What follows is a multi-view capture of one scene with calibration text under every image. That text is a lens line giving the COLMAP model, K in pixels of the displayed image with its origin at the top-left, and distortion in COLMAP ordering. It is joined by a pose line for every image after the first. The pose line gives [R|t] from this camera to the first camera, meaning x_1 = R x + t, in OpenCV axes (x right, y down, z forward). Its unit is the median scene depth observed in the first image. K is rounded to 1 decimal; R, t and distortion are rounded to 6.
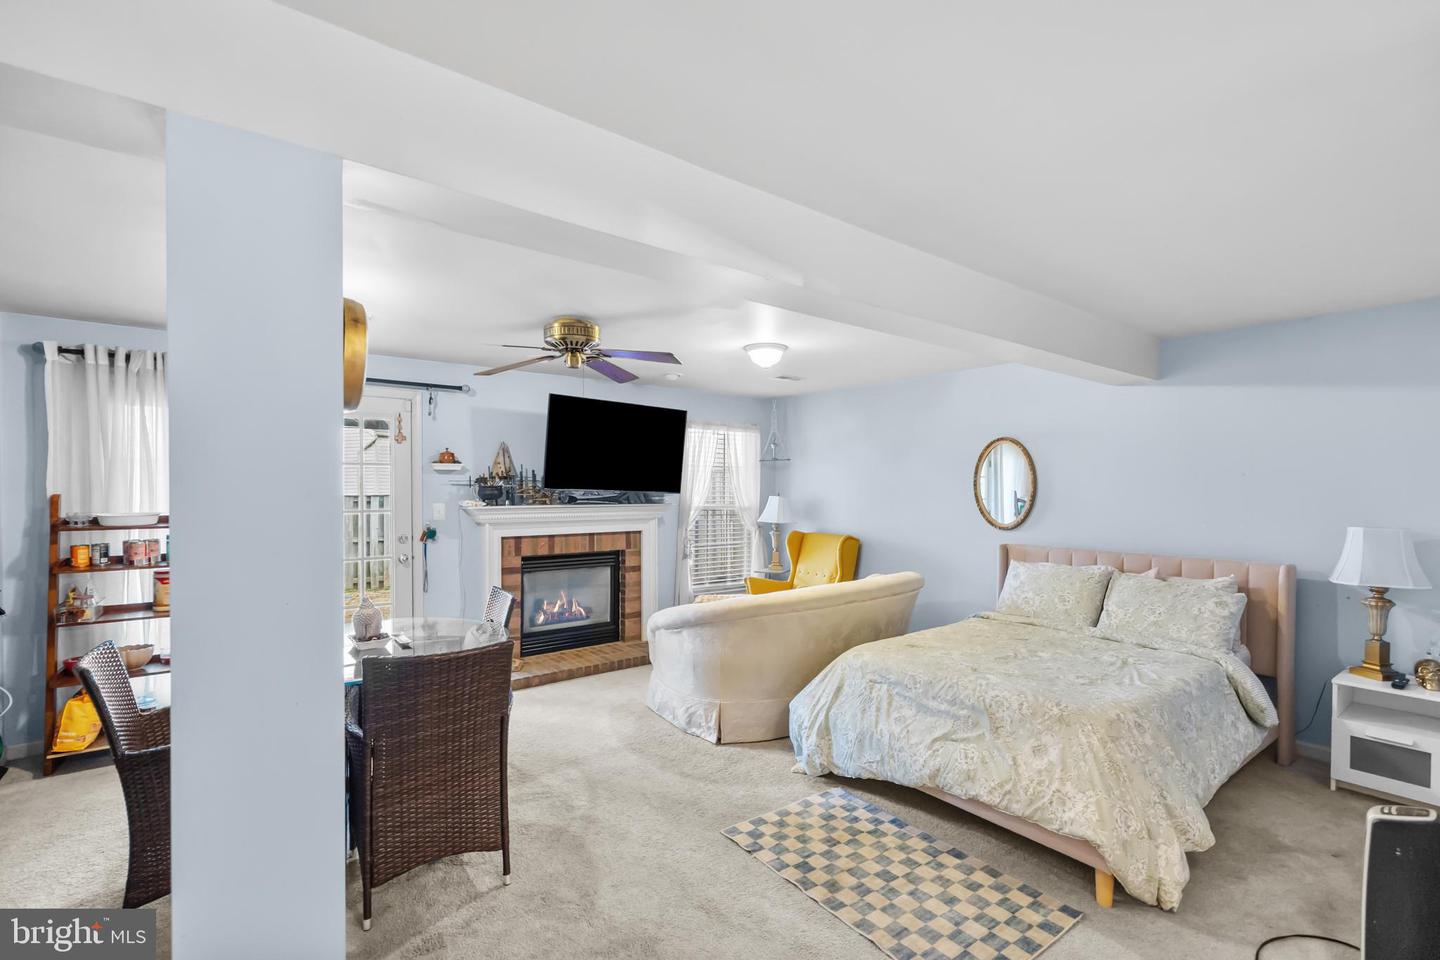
lens RADIAL K [[648.3, 0, 719.5], [0, 648.3, 495.3], [0, 0, 1]] dist [0.000957, -0.000276]
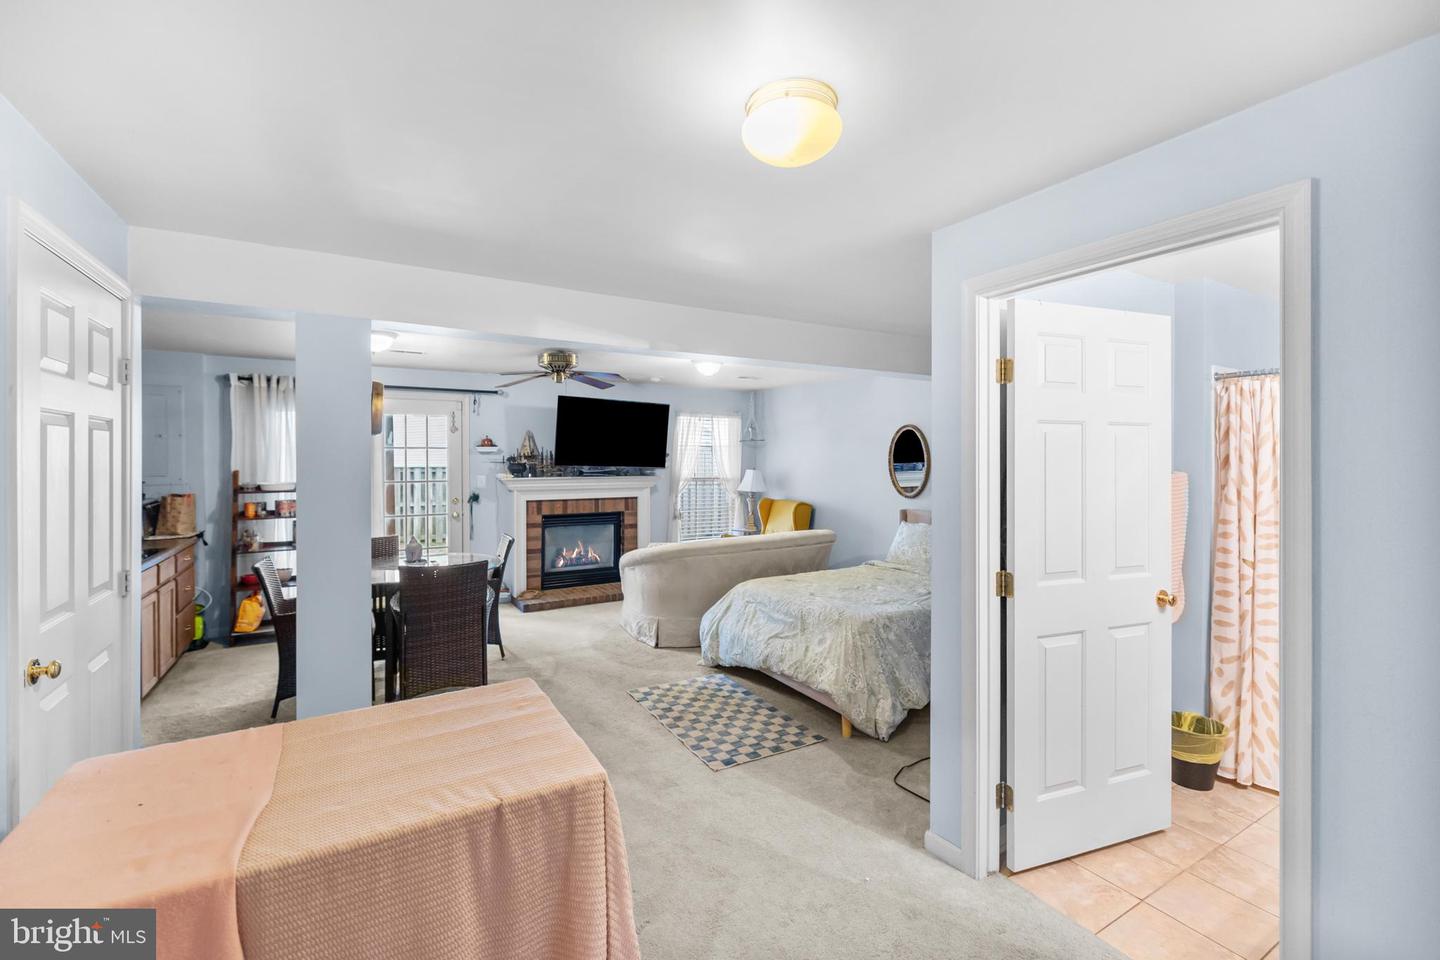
lens RADIAL K [[626.0, 0, 725.3], [0, 626.0, 461.7], [0, 0, 1]] dist [-0.001806, -0.000089]
pose [[0.993260, 0.000643, -0.115905, 0.318613], [-0.001170, 0.999989, -0.004480, -0.016379], [0.115901, 0.004586, 0.993250, -0.355304]]
